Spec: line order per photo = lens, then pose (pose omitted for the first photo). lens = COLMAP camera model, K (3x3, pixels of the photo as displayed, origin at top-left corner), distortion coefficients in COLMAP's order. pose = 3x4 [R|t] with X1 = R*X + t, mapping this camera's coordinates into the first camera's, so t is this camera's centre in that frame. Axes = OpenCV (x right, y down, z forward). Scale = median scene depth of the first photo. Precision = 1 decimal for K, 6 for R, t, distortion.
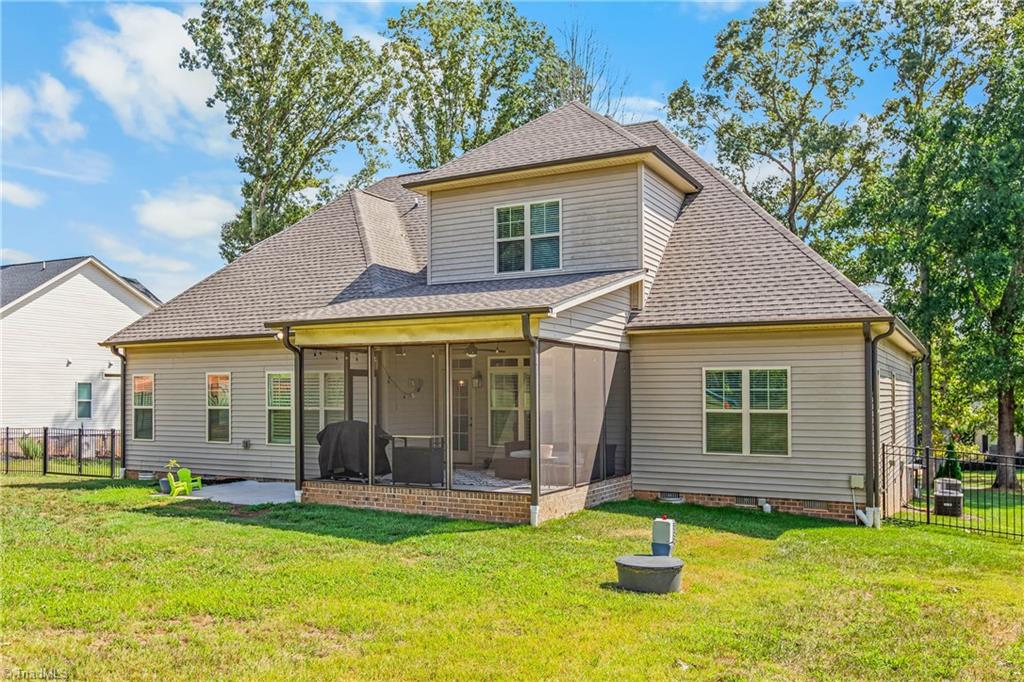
lens RADIAL K [[858.5, 0, 511.5], [0, 858.5, 347.4], [0, 0, 1]] dist [0.002879, -0.001625]
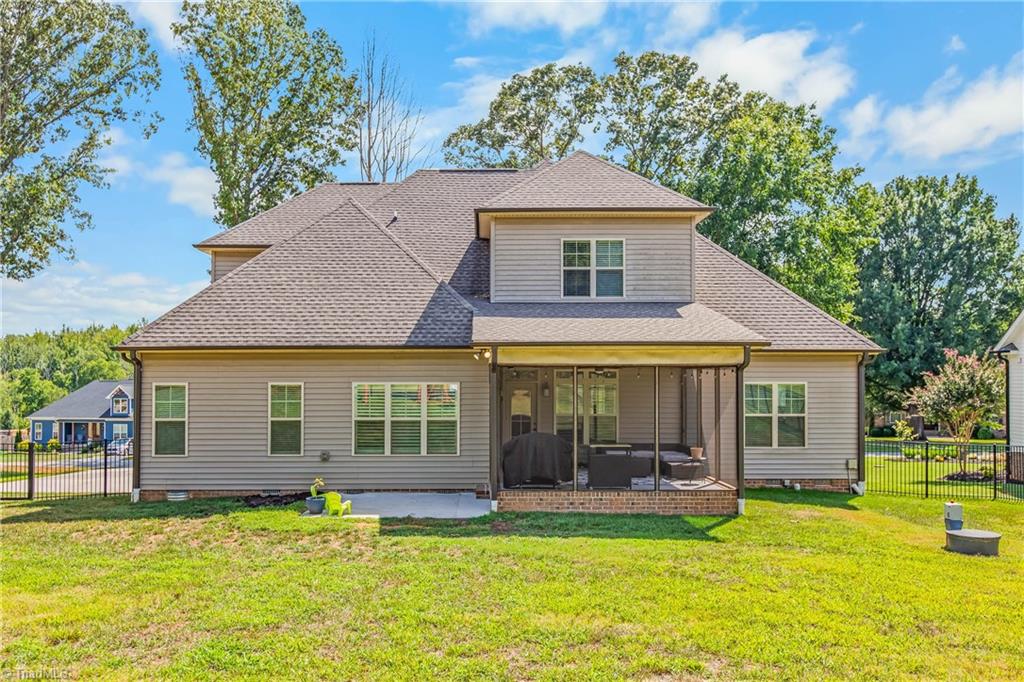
lens RADIAL K [[777.7, 0, 511.7], [0, 777.7, 341.6], [0, 0, 1]] dist [0.001870, 0.000856]
pose [[0.870132, 0.023143, 0.492276, -0.615780], [-0.027832, 0.999610, 0.002200, -0.028336], [-0.492033, -0.015615, 0.870437, 0.135354]]
